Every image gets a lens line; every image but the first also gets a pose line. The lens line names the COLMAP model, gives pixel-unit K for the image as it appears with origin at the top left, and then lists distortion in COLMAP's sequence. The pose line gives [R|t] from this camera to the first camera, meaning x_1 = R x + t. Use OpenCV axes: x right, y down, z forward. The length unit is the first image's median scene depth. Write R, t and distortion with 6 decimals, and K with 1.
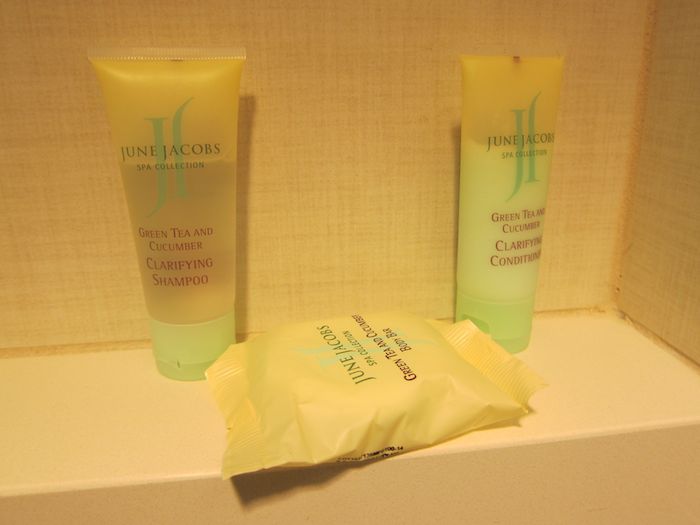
lens RADIAL K [[586.7, 0, 348.4], [0, 586.7, 261.2], [0, 0, 1]] dist [-0.066878, 0.024800]
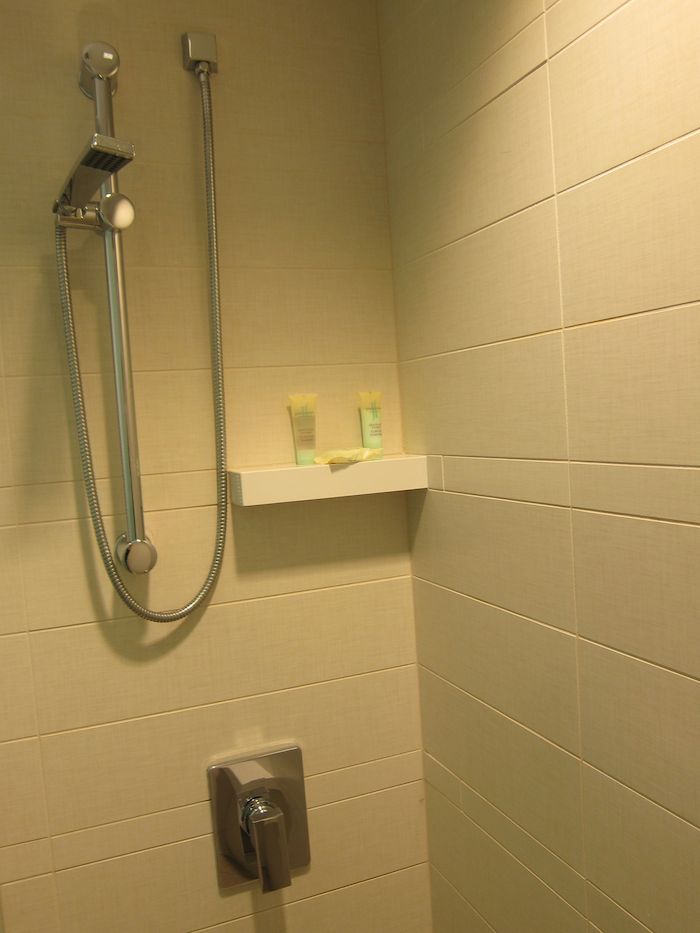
lens RADIAL K [[781.9, 0, 350.7], [0, 781.9, 466.9], [0, 0, 1]] dist [-0.066878, 0.024800]
pose [[0.975698, -0.076518, 0.205323, -1.186049], [0.133281, 0.951016, -0.278936, 1.928578], [-0.173922, 0.299524, 0.938103, -4.638309]]
